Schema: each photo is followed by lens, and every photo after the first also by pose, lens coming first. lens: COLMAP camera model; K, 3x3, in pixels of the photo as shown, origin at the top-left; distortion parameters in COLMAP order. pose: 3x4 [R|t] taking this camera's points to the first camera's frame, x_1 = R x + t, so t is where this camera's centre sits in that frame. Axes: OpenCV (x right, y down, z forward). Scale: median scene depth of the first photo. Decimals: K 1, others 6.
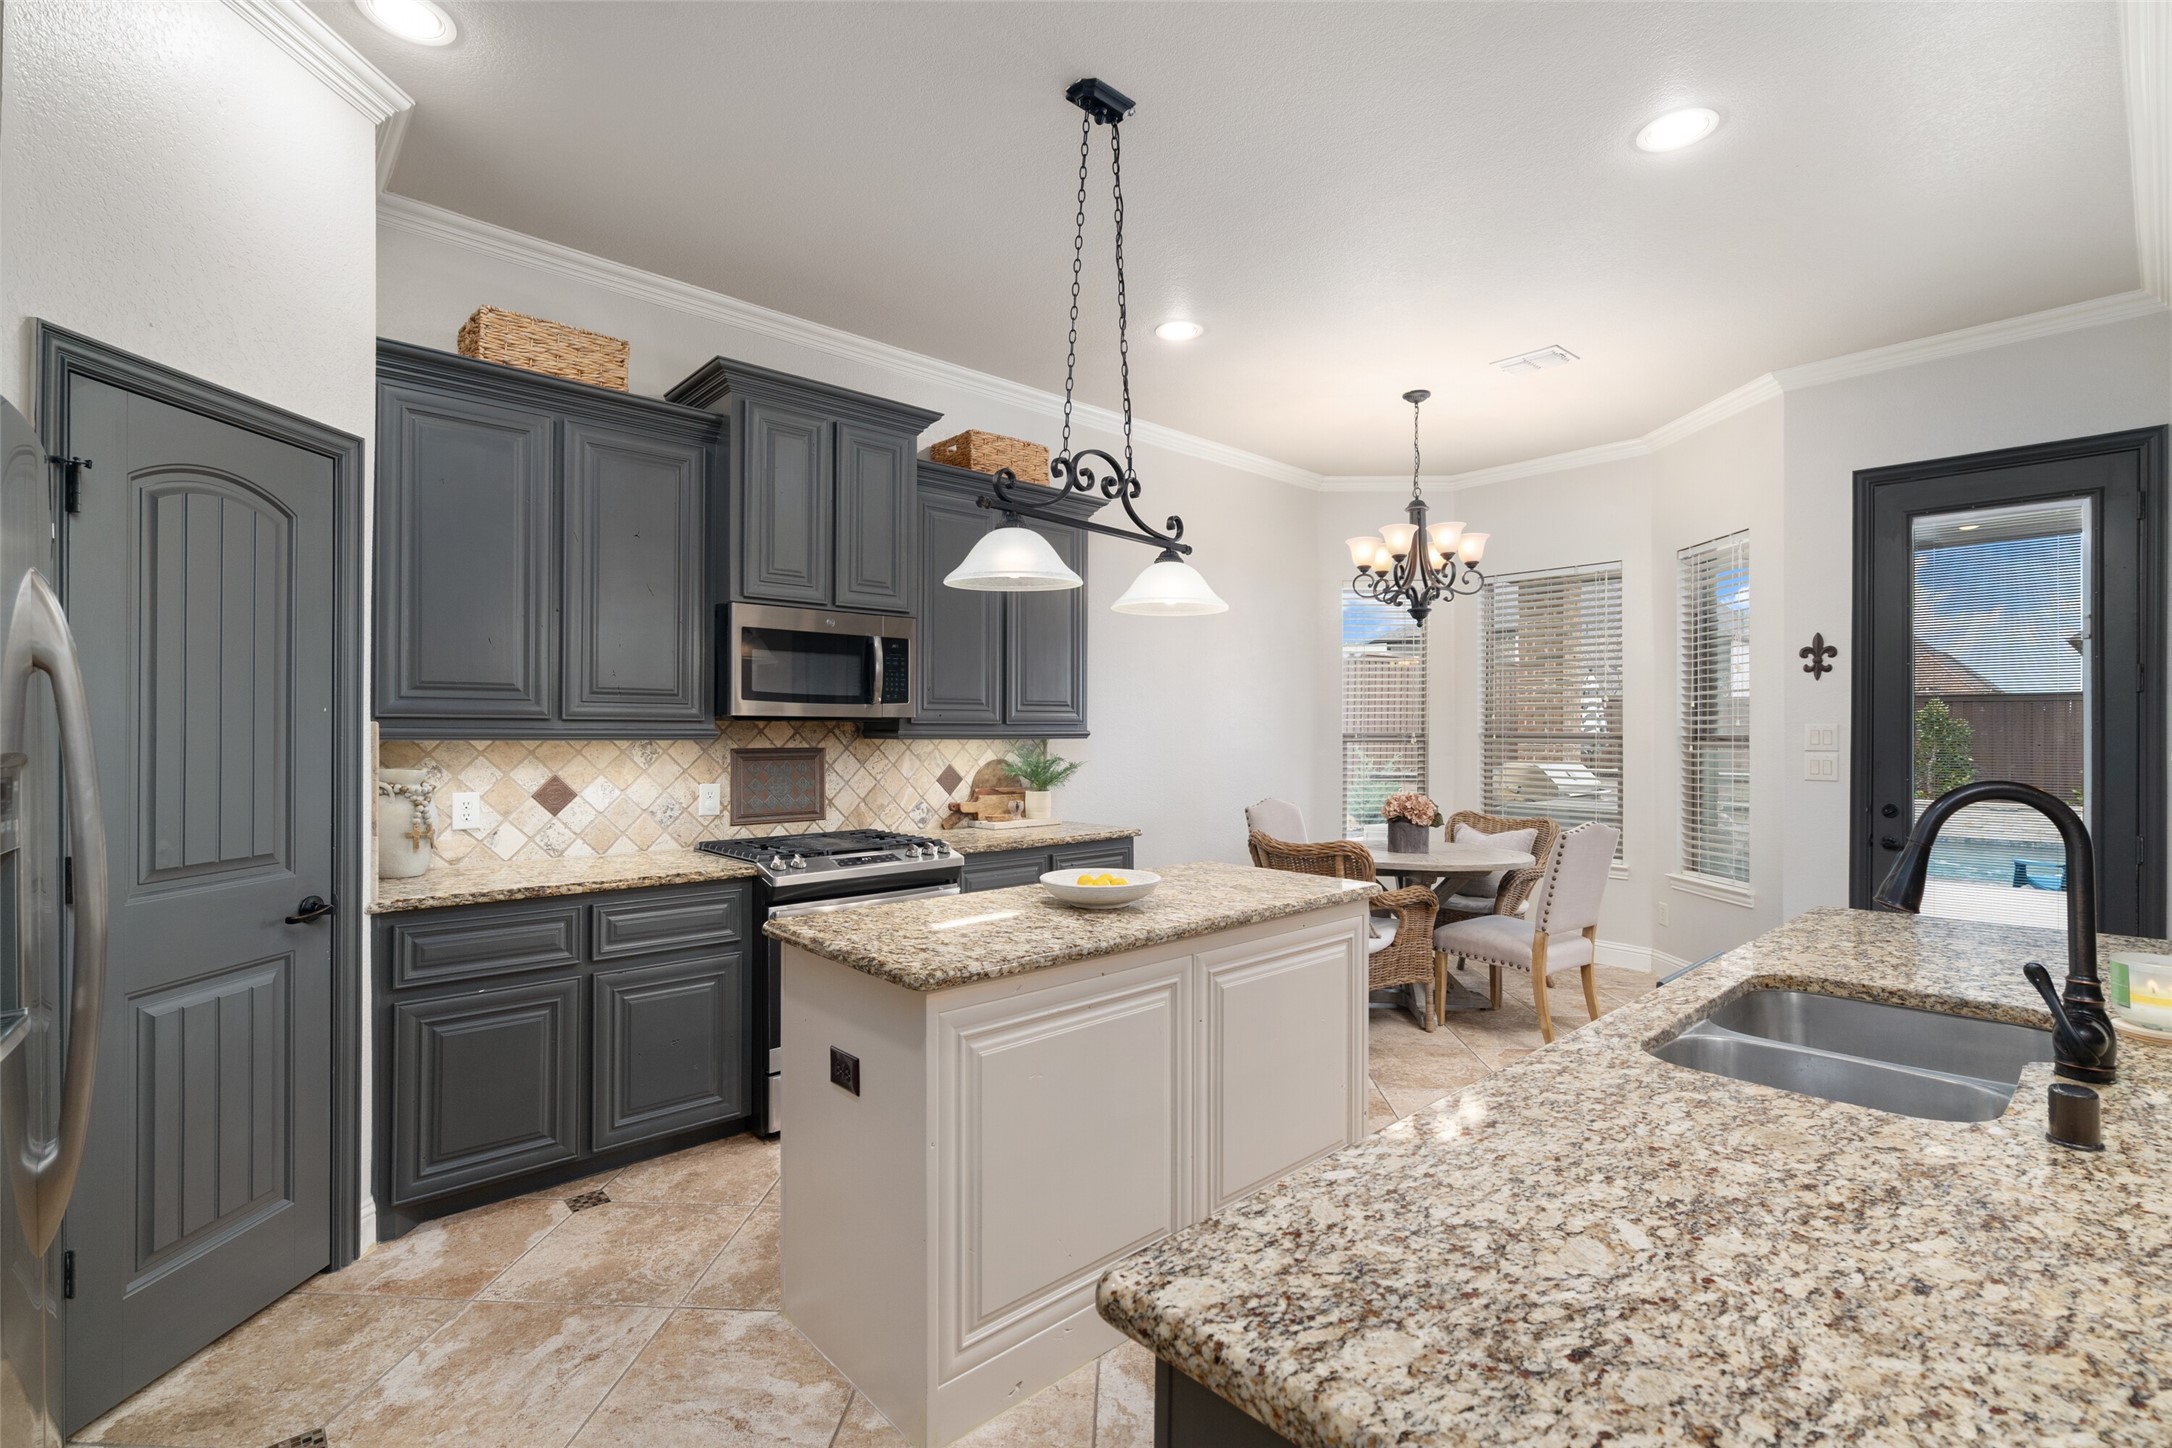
lens RADIAL K [[989.1, 0, 1089.6], [0, 989.1, 723.9], [0, 0, 1]] dist [-0.002460, 0.000480]
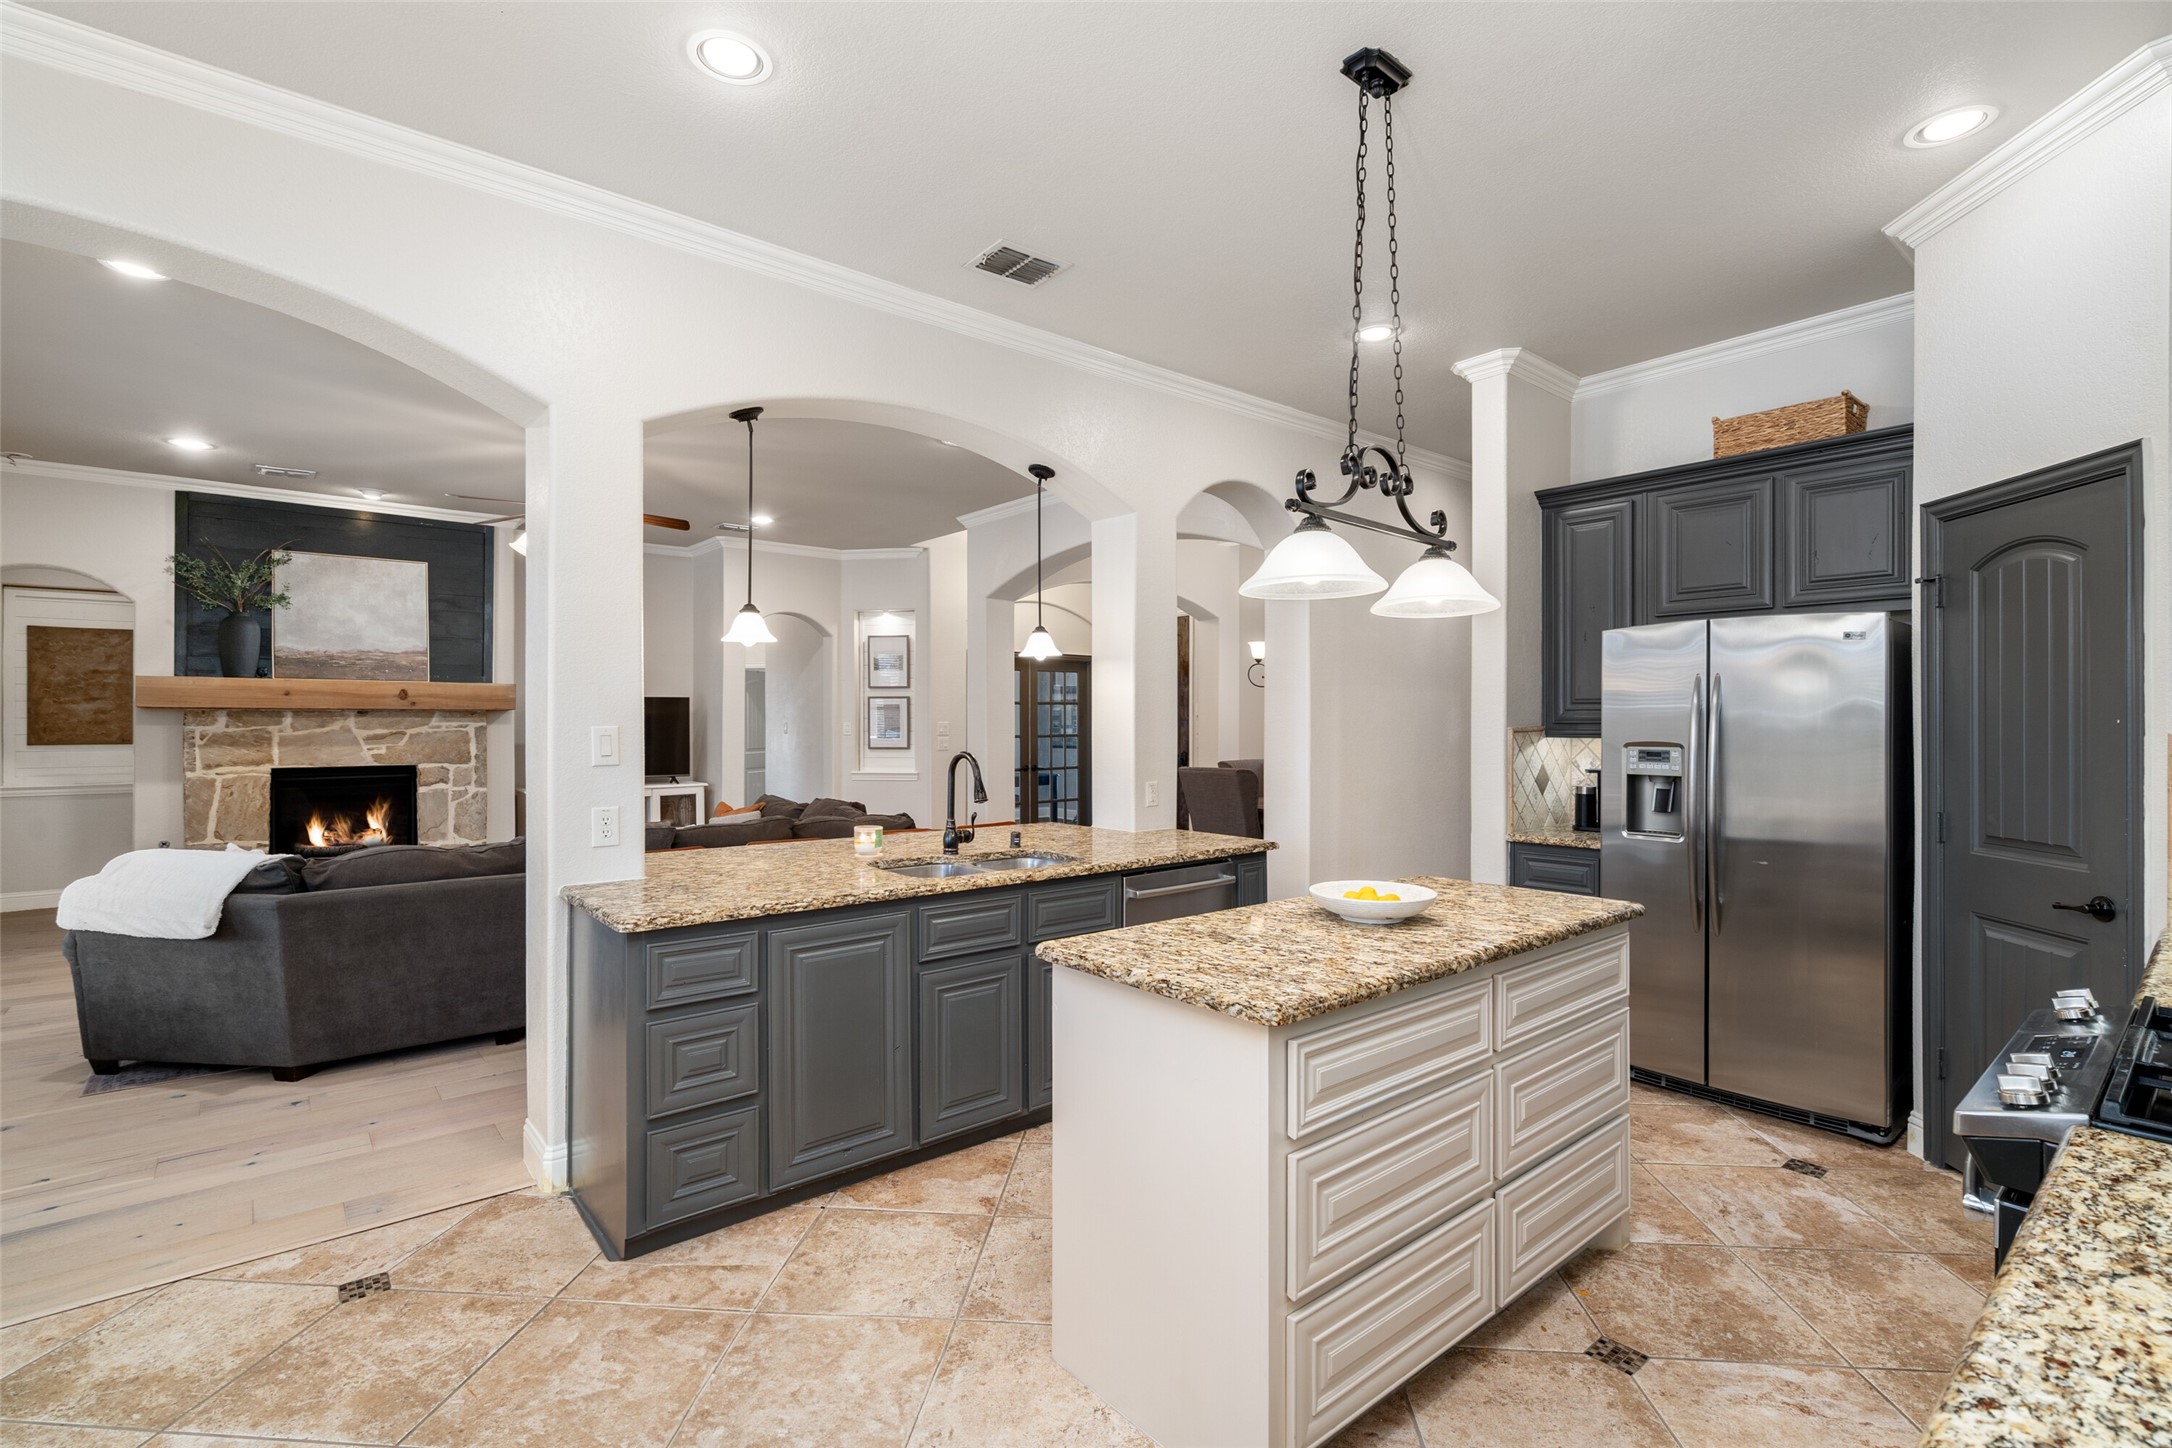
lens RADIAL K [[989.1, 0, 1089.6], [0, 989.1, 723.9], [0, 0, 1]] dist [-0.002460, 0.000480]
pose [[-0.999034, -0.002922, 0.043849, 0.153081], [-0.003070, 0.999990, -0.003318, -0.003572], [-0.043839, -0.003449, -0.999033, 1.238755]]
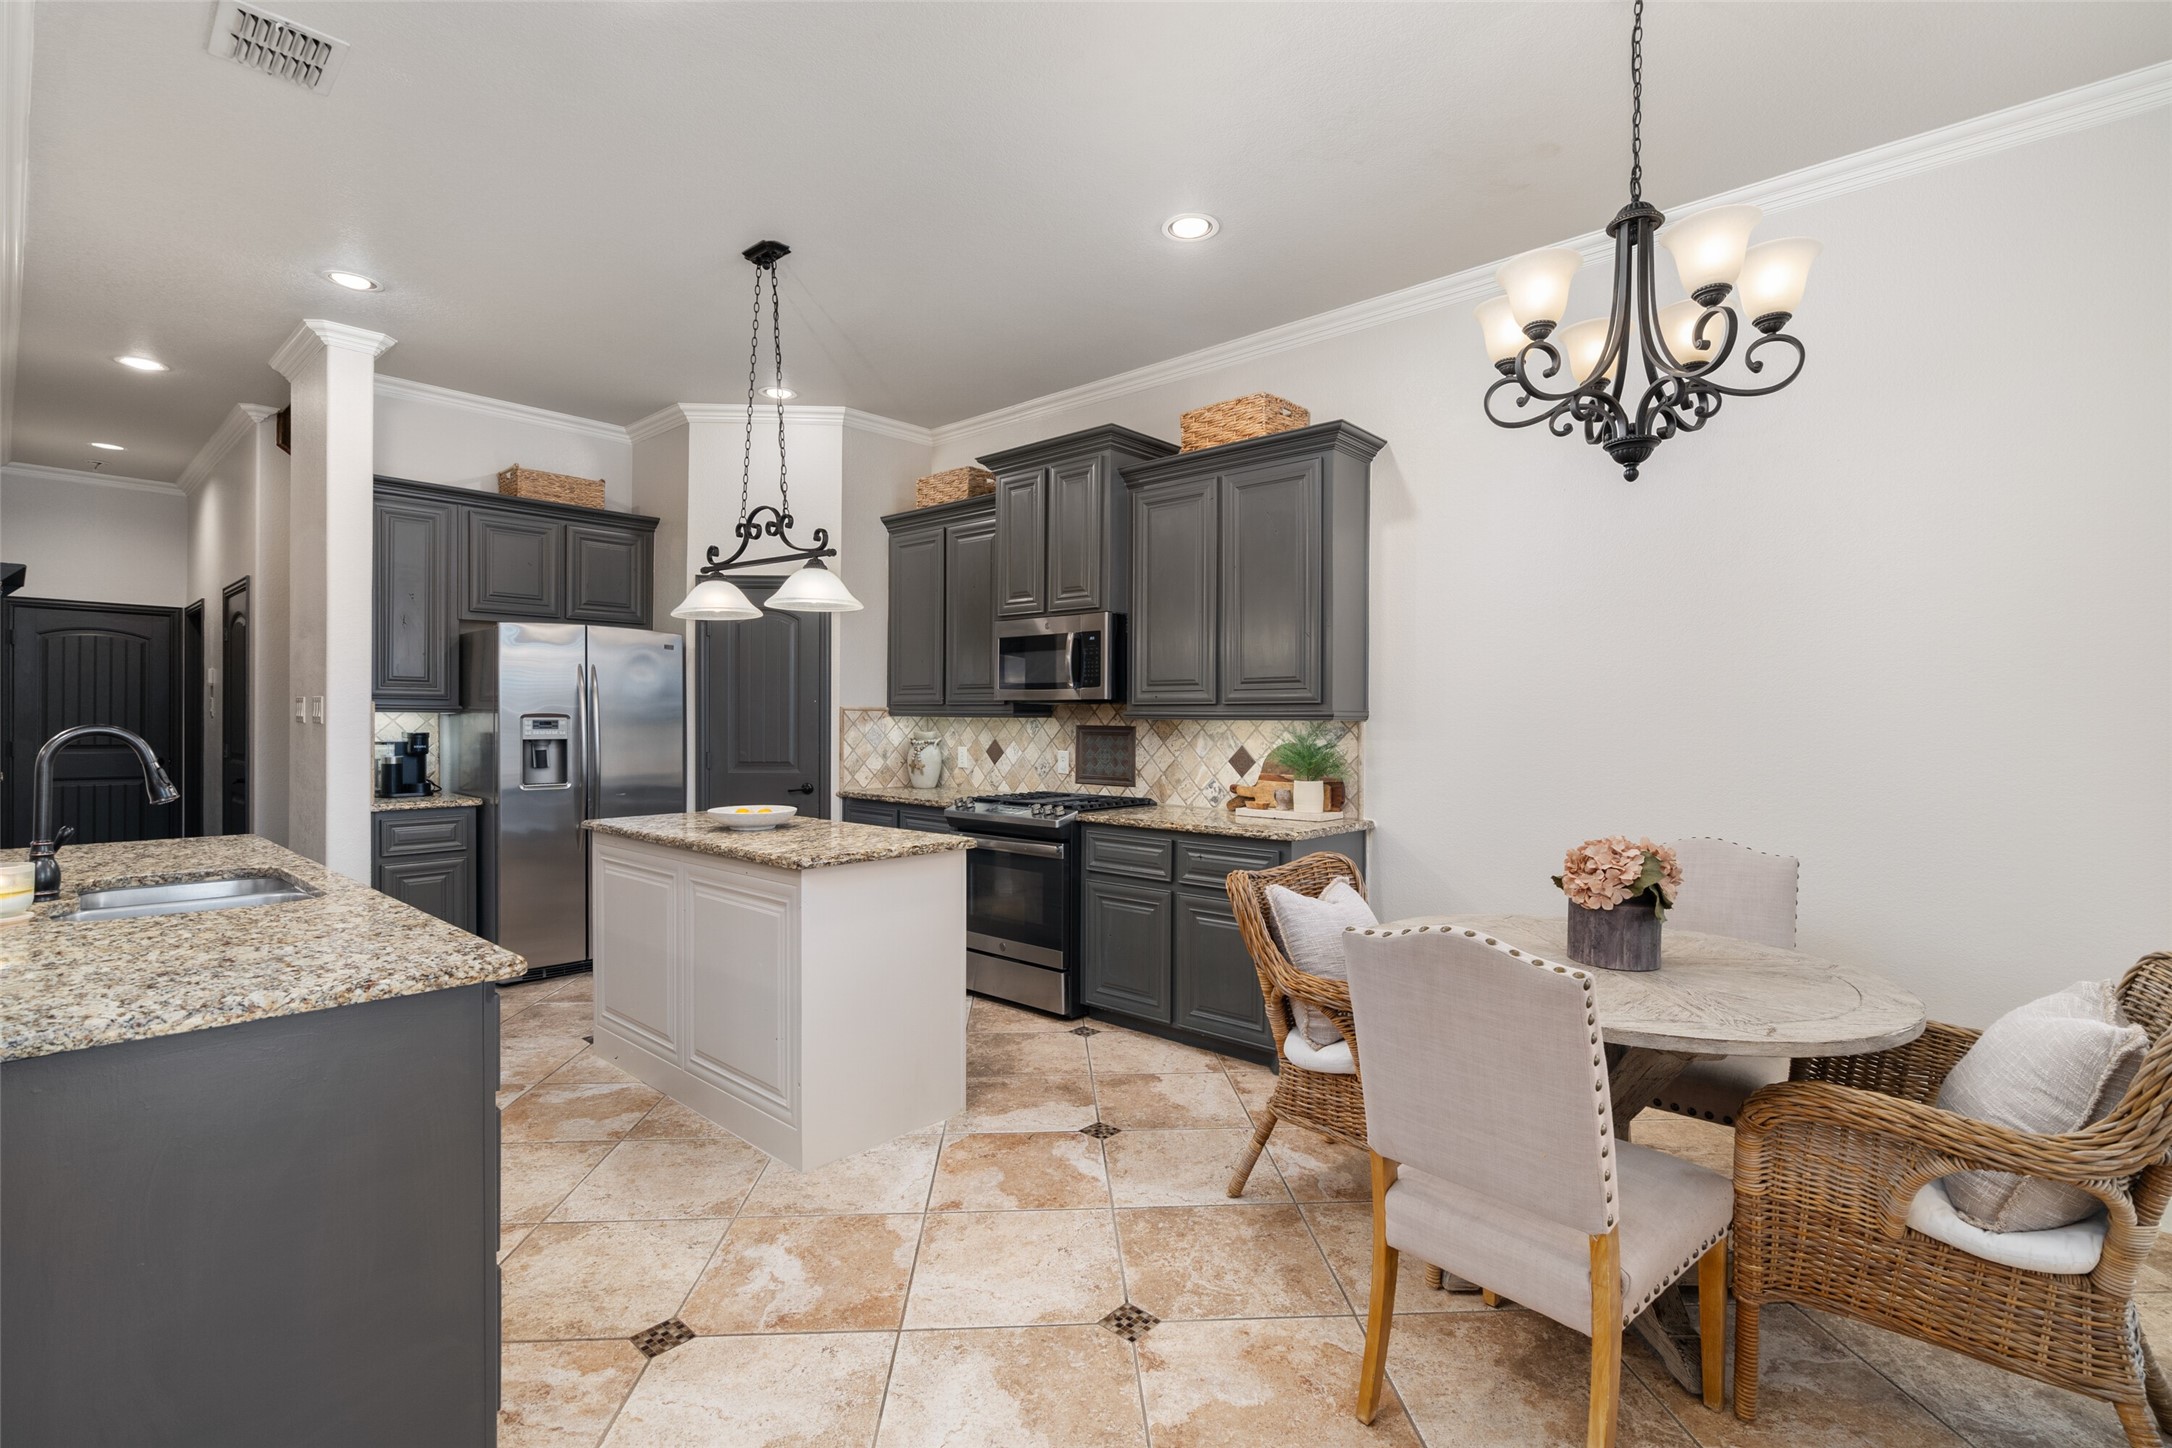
lens RADIAL K [[989.1, 0, 1089.6], [0, 989.1, 723.9], [0, 0, 1]] dist [-0.002460, 0.000480]
pose [[0.096483, 0.005100, -0.995322, 0.912244], [0.001307, 0.999985, 0.005250, 0.015150], [0.995334, -0.001807, 0.096475, 0.837171]]
